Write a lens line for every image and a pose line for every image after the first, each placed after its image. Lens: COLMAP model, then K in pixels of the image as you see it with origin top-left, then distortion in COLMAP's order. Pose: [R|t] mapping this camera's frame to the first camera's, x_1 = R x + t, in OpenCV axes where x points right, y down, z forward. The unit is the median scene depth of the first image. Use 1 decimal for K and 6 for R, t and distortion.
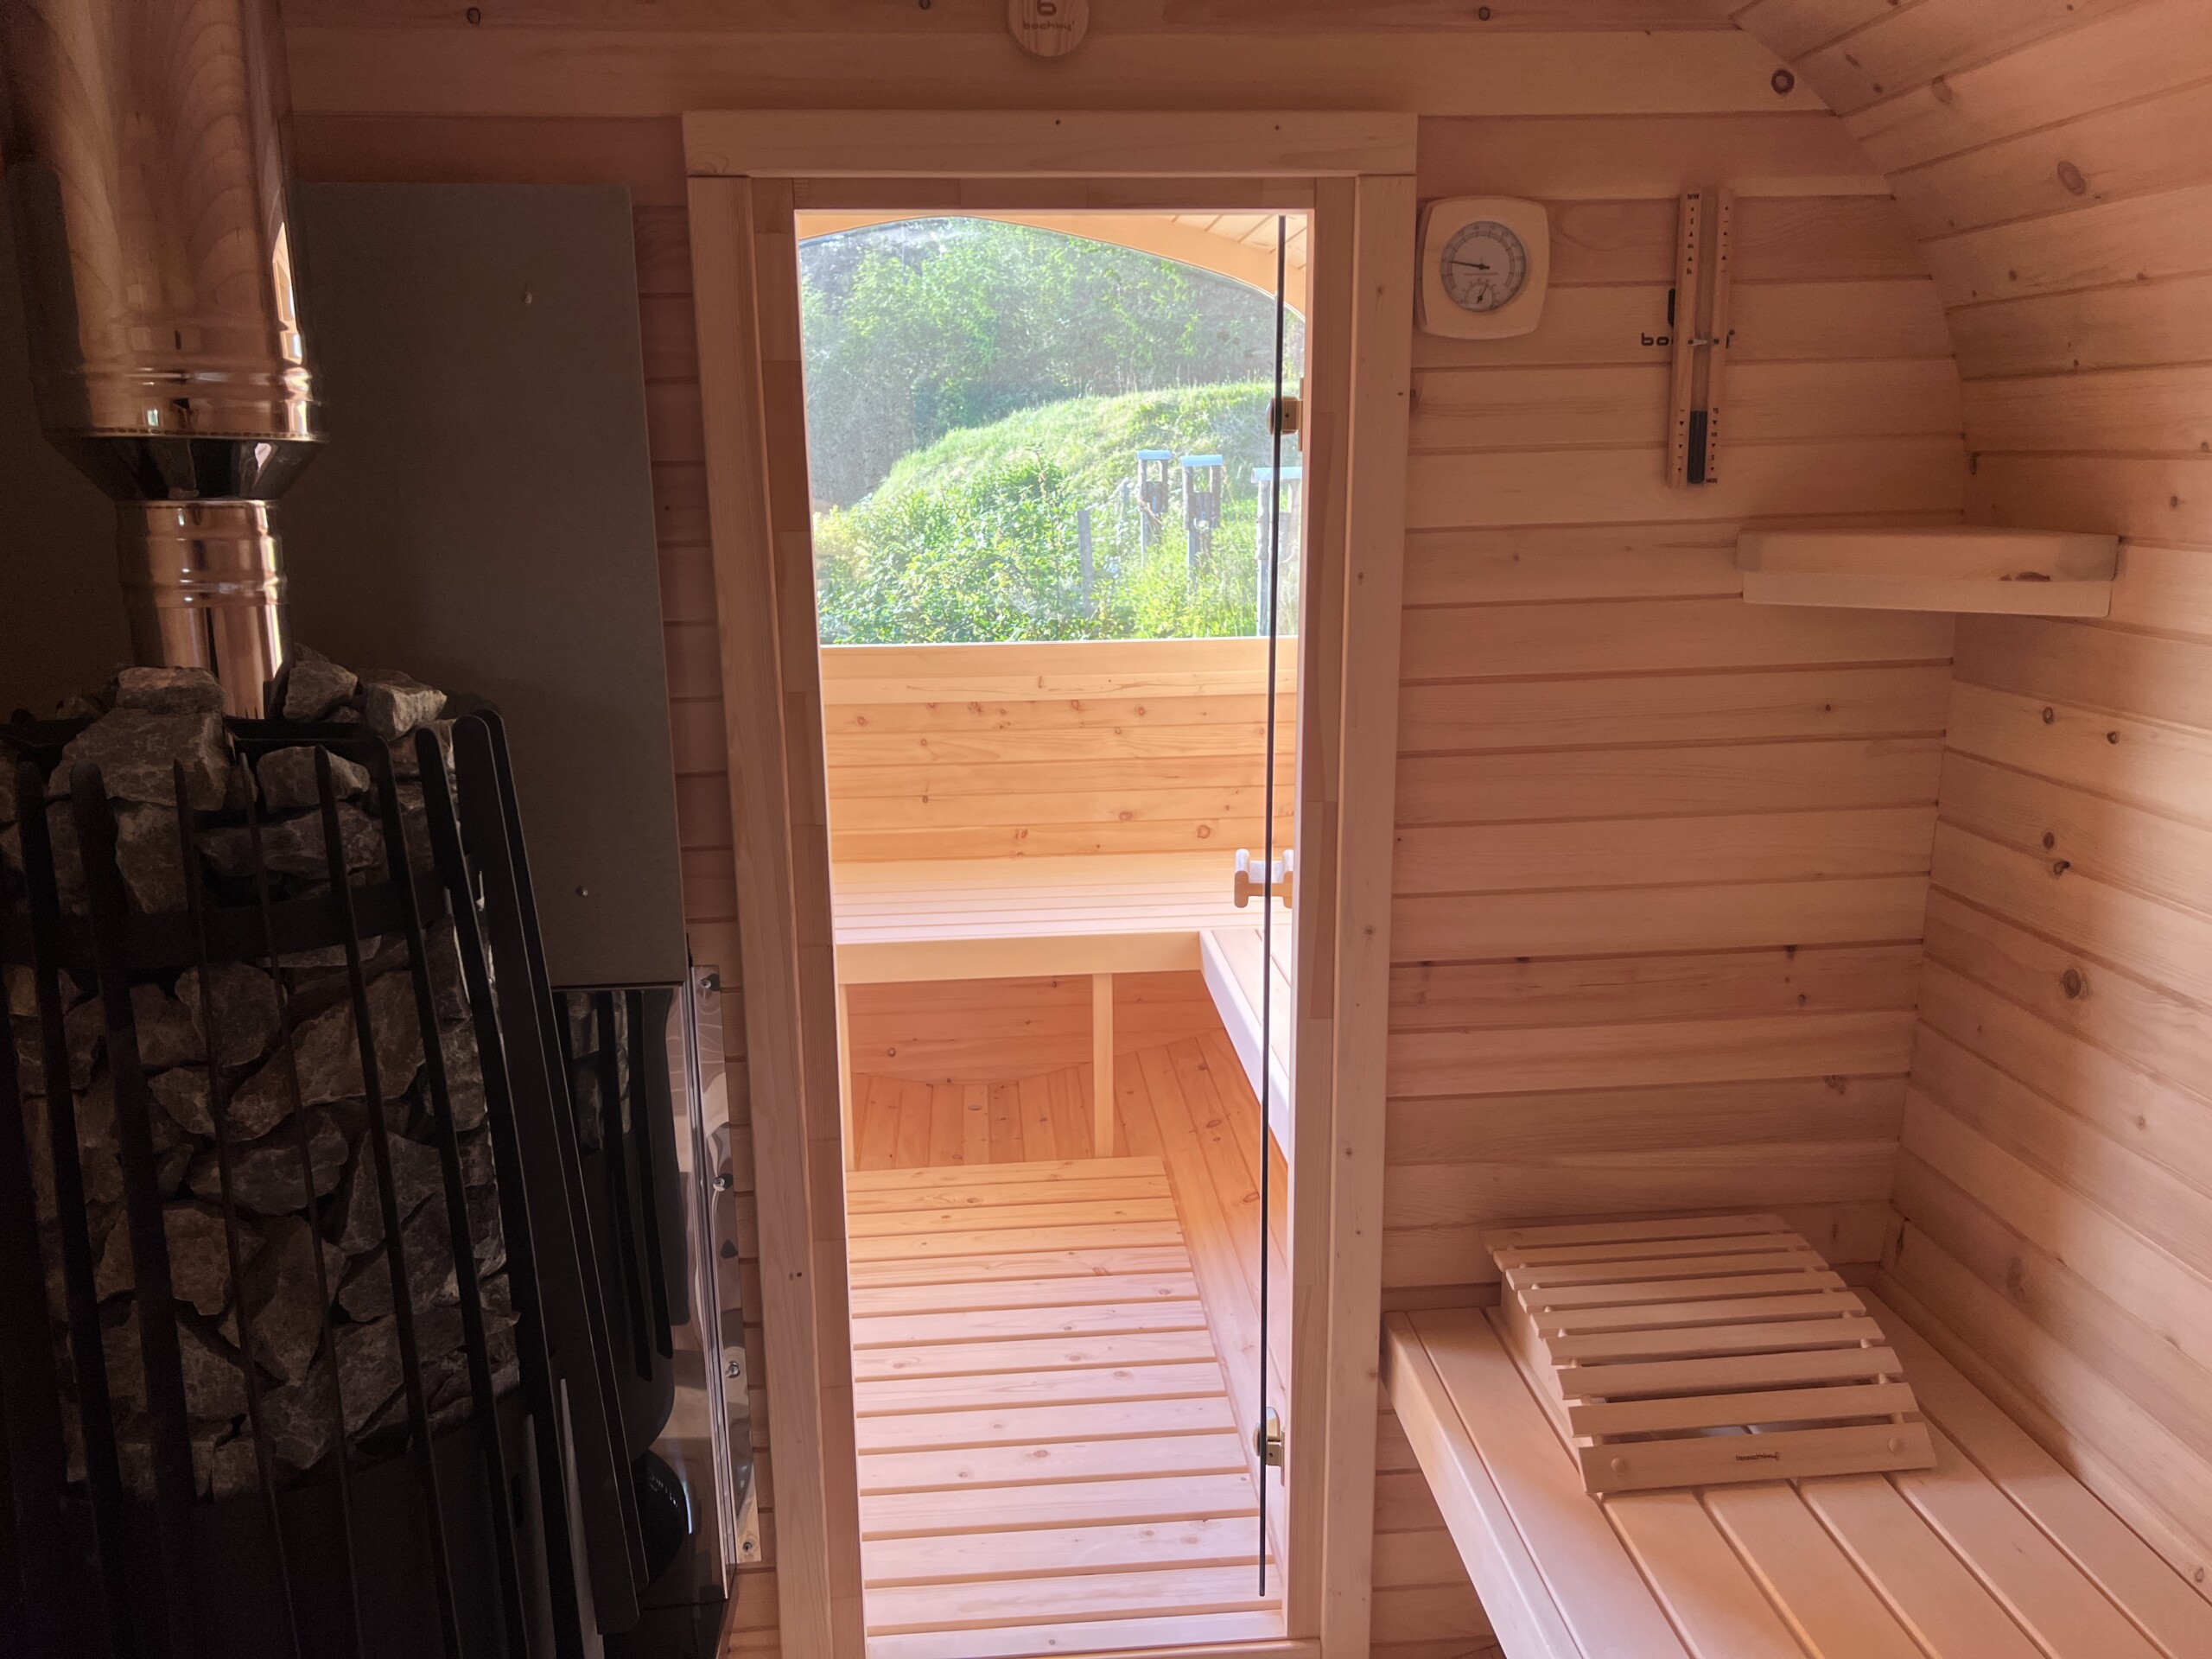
lens RADIAL K [[1649.3, 0, 1115.6], [0, 1649.3, 831.7], [0, 0, 1]] dist [0.041434, -0.047209]
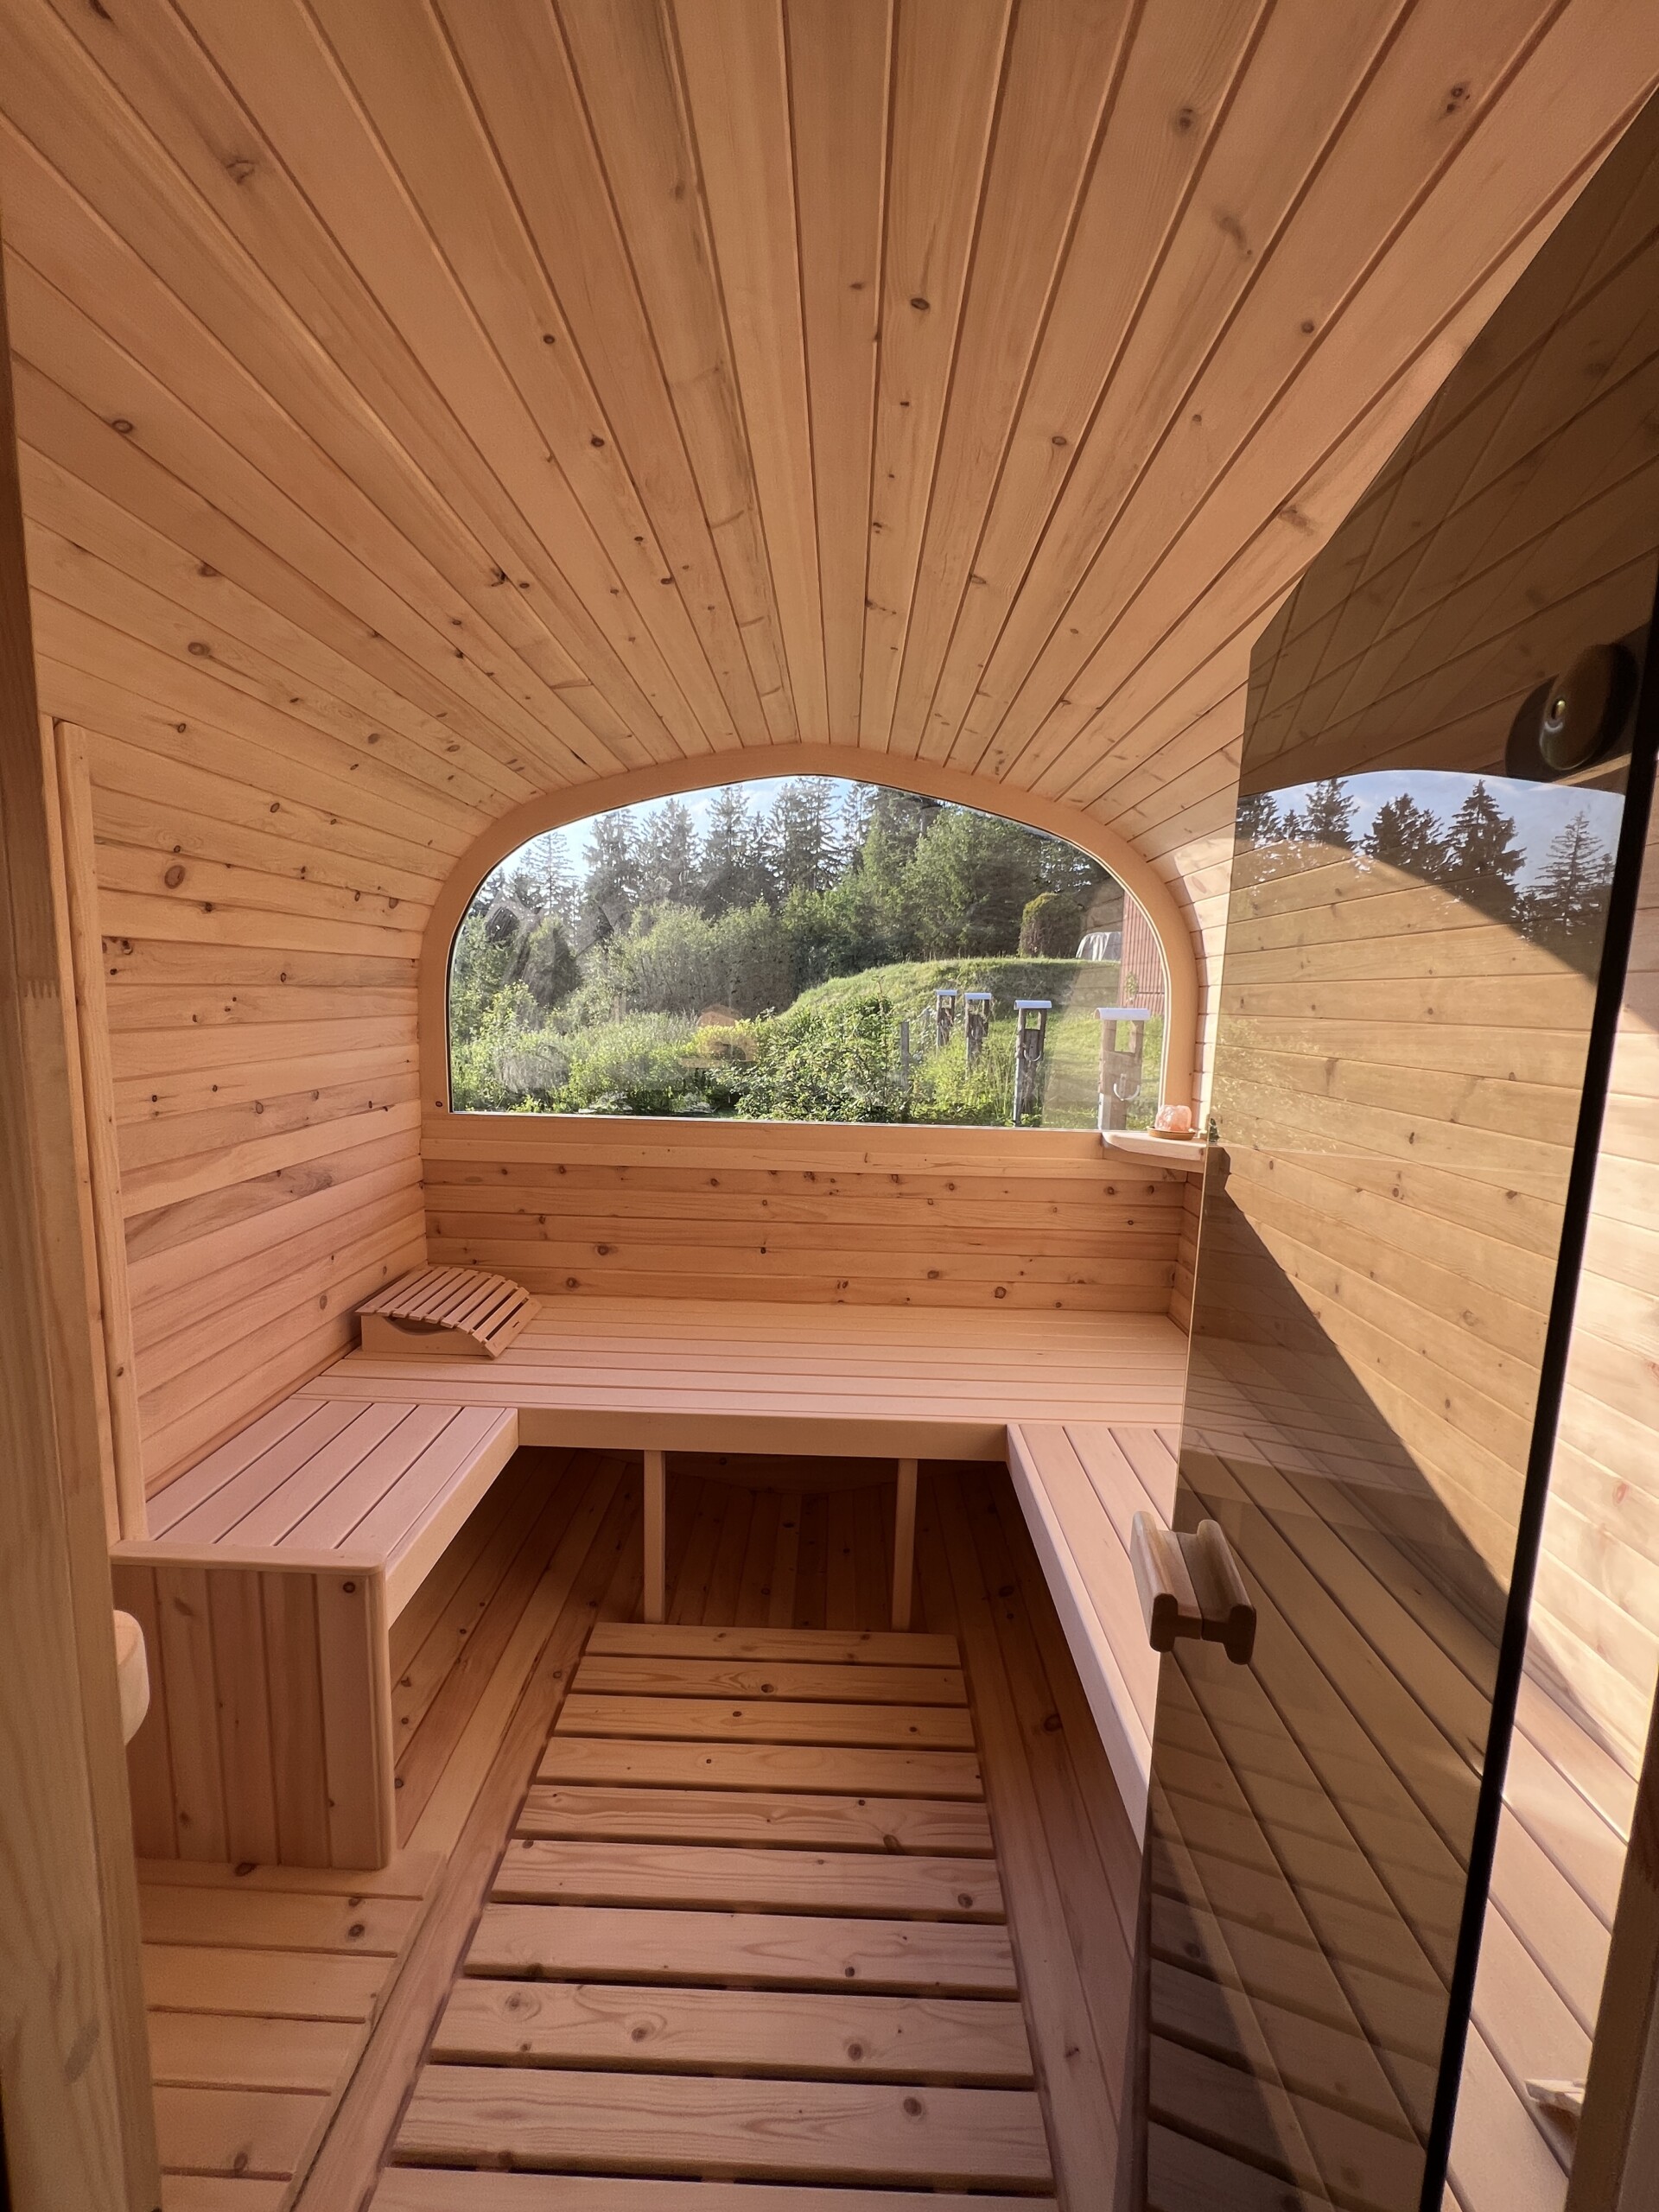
lens RADIAL K [[882.7, 0, 825.9], [0, 882.7, 1111.7], [0, 0, 1]] dist [-0.003447, 0.000129]
pose [[0.993756, 0.050784, -0.099343, -0.013087], [-0.059804, 0.994142, -0.090024, -0.063298], [0.094189, 0.095403, 0.990973, 0.365341]]
